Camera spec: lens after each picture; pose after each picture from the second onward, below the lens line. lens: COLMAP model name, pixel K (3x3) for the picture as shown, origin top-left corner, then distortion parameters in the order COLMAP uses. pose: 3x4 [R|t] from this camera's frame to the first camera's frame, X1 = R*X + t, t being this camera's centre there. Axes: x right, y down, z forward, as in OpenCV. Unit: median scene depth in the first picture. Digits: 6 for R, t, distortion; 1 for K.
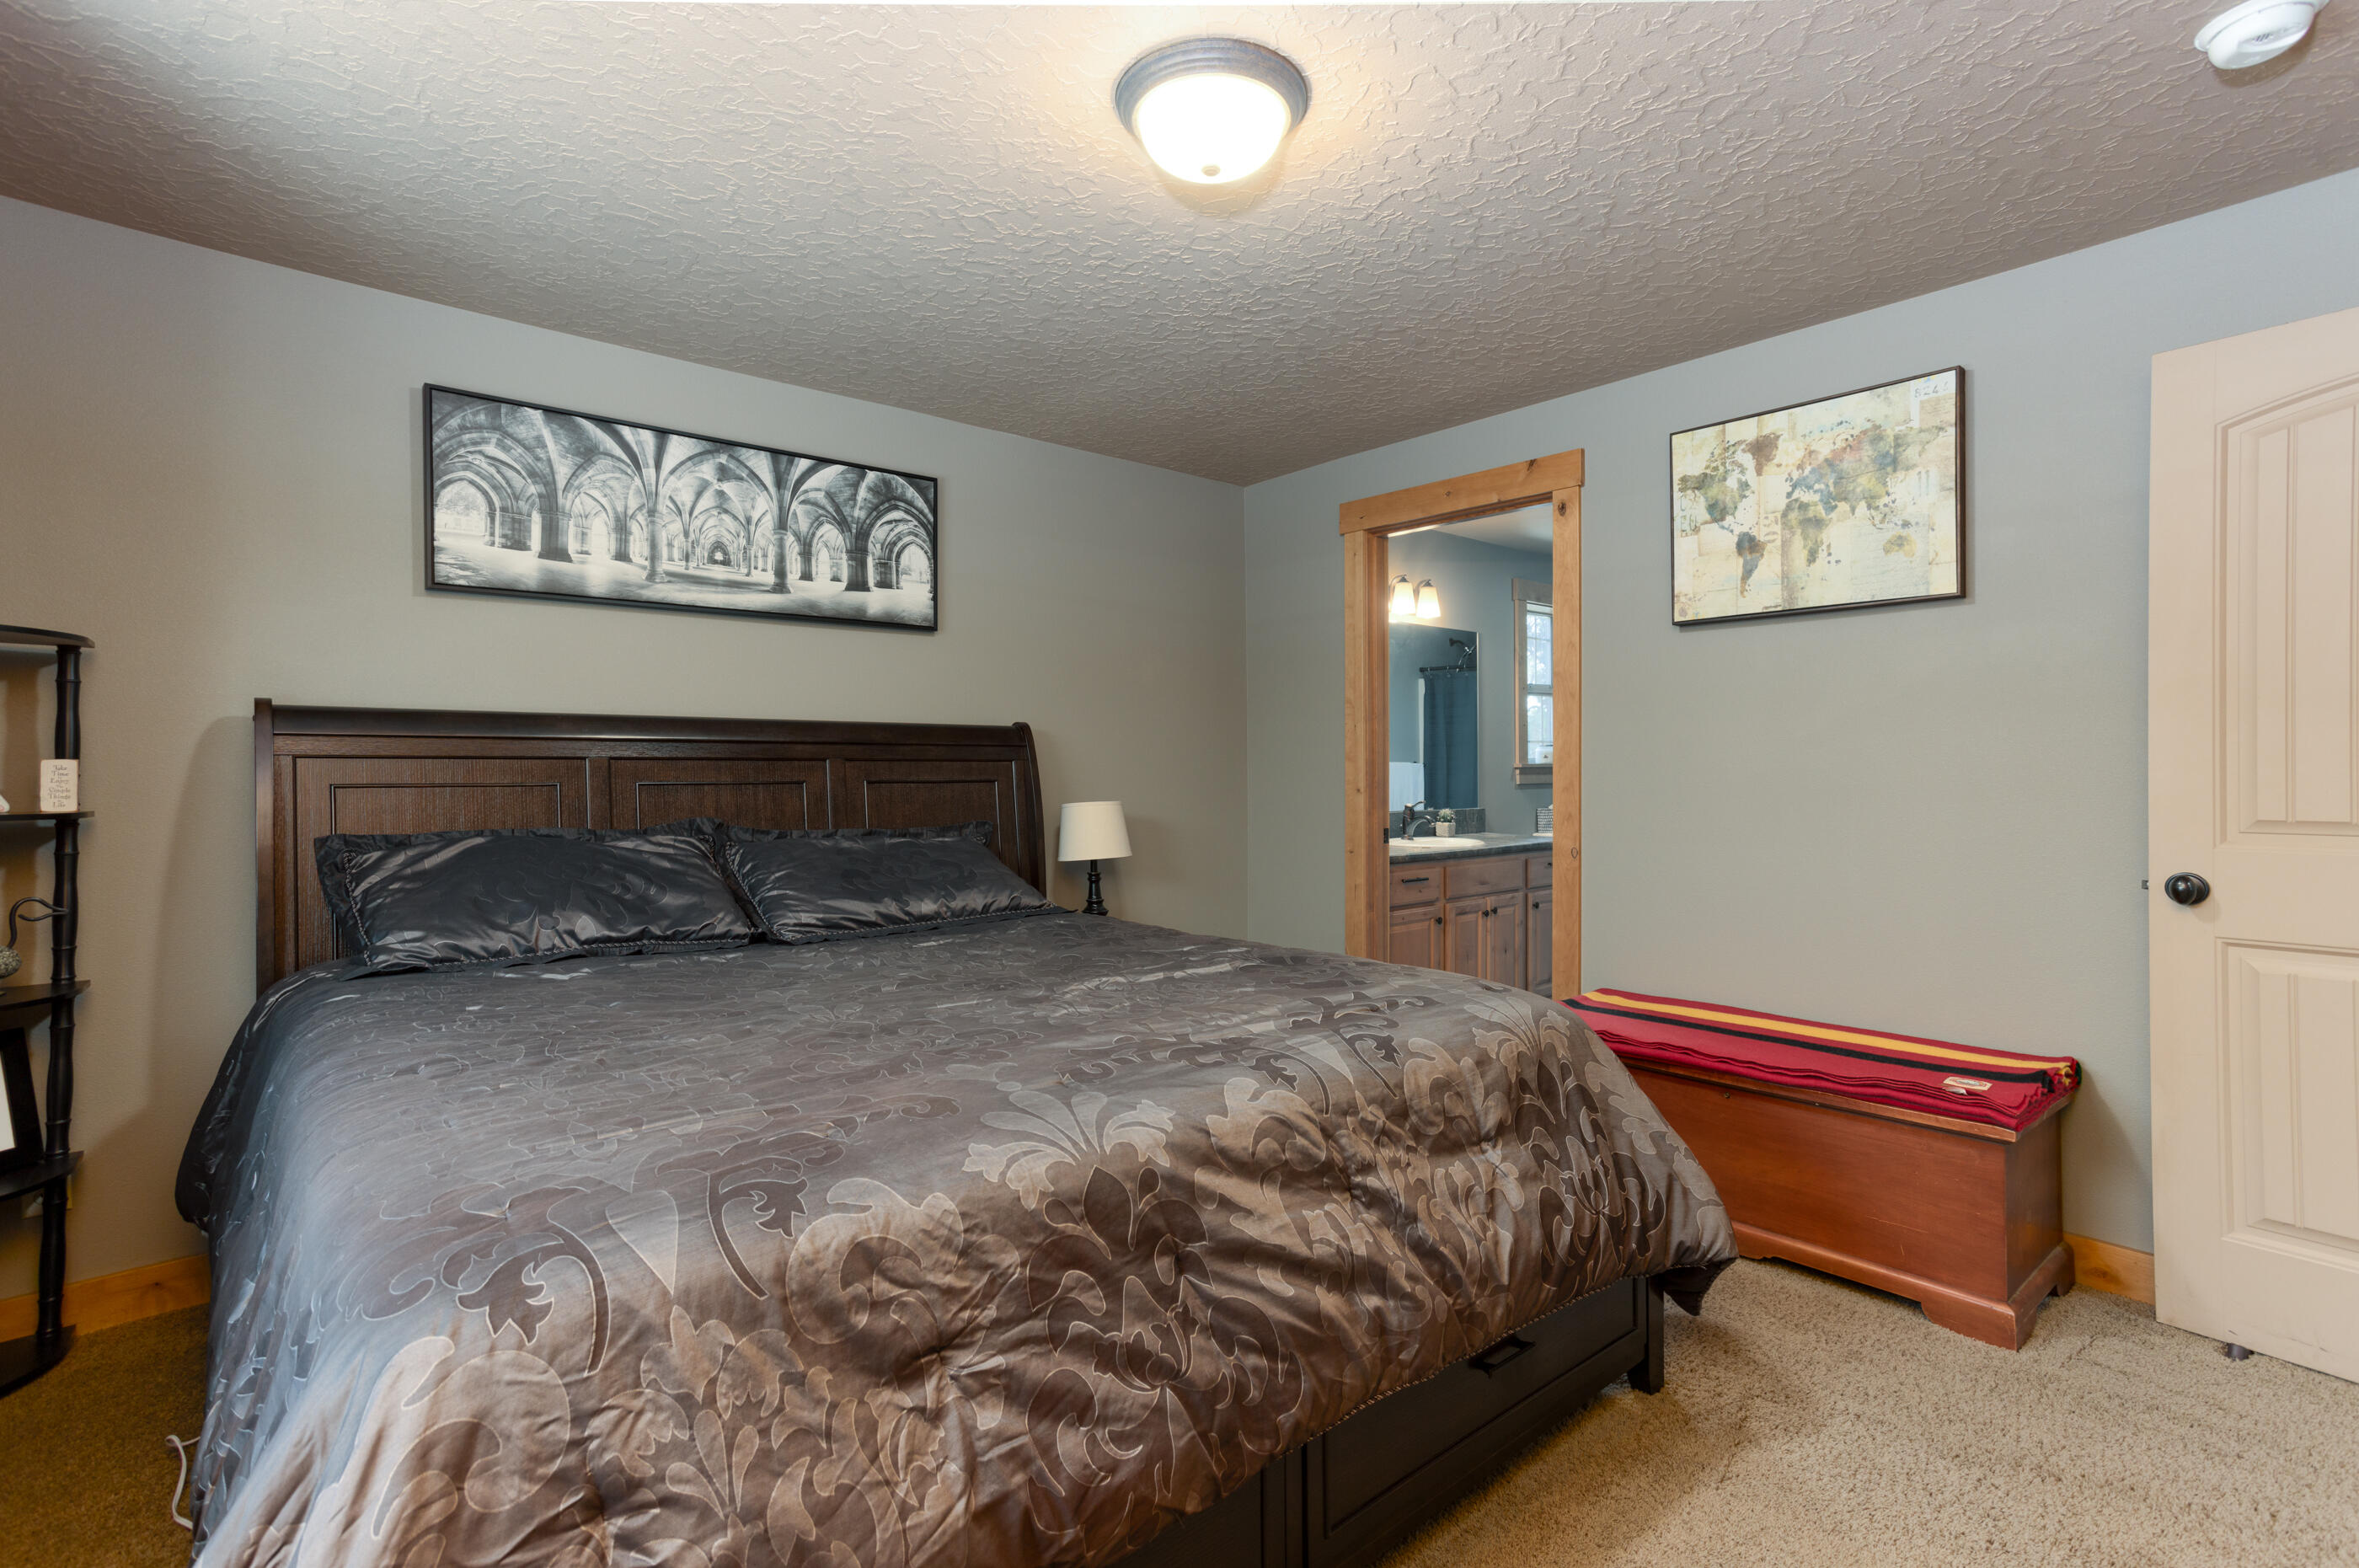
lens RADIAL K [[1140.2, 0, 1178.1], [0, 1140.2, 774.5], [0, 0, 1]] dist [-0.004129, 0.000405]
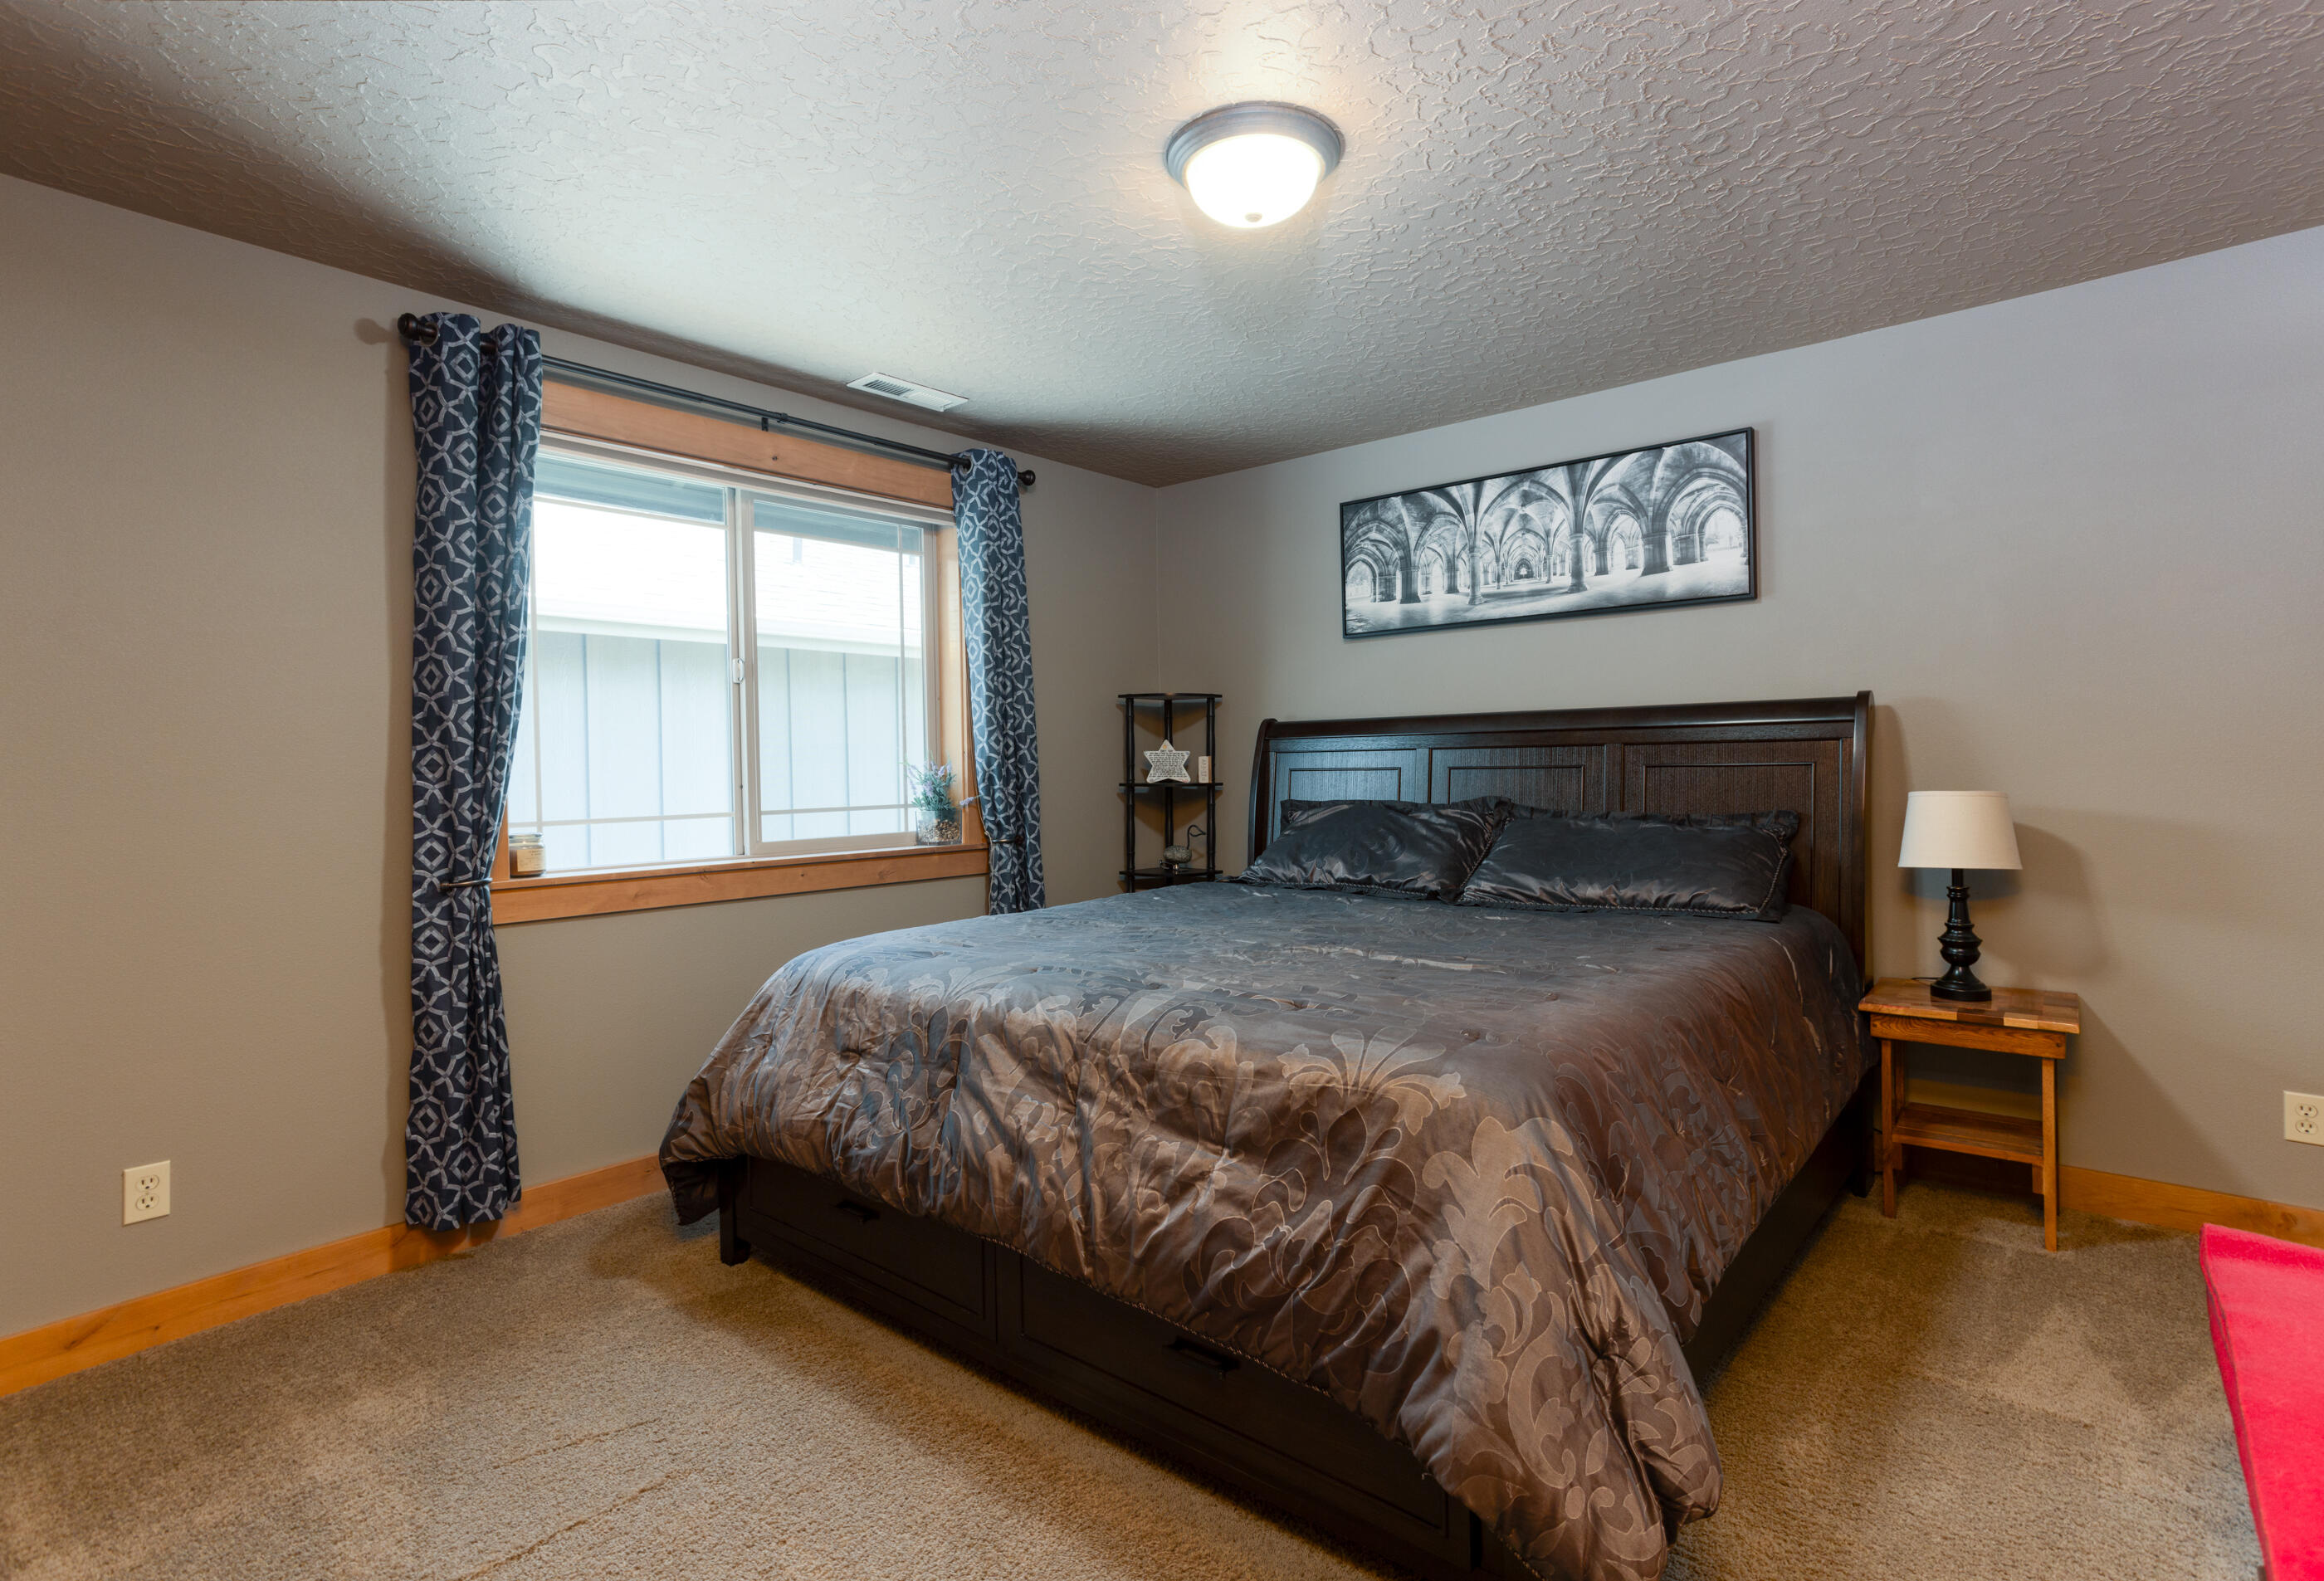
lens RADIAL K [[1146.0, 0, 1157.2], [0, 1146.0, 781.3], [0, 0, 1]] dist [-0.030617, -0.000226]
pose [[0.141574, 0.013240, -0.989839, 0.726368], [0.013133, 0.999797, 0.015251, -0.000983], [0.989841, -0.015159, 0.141371, 0.485185]]
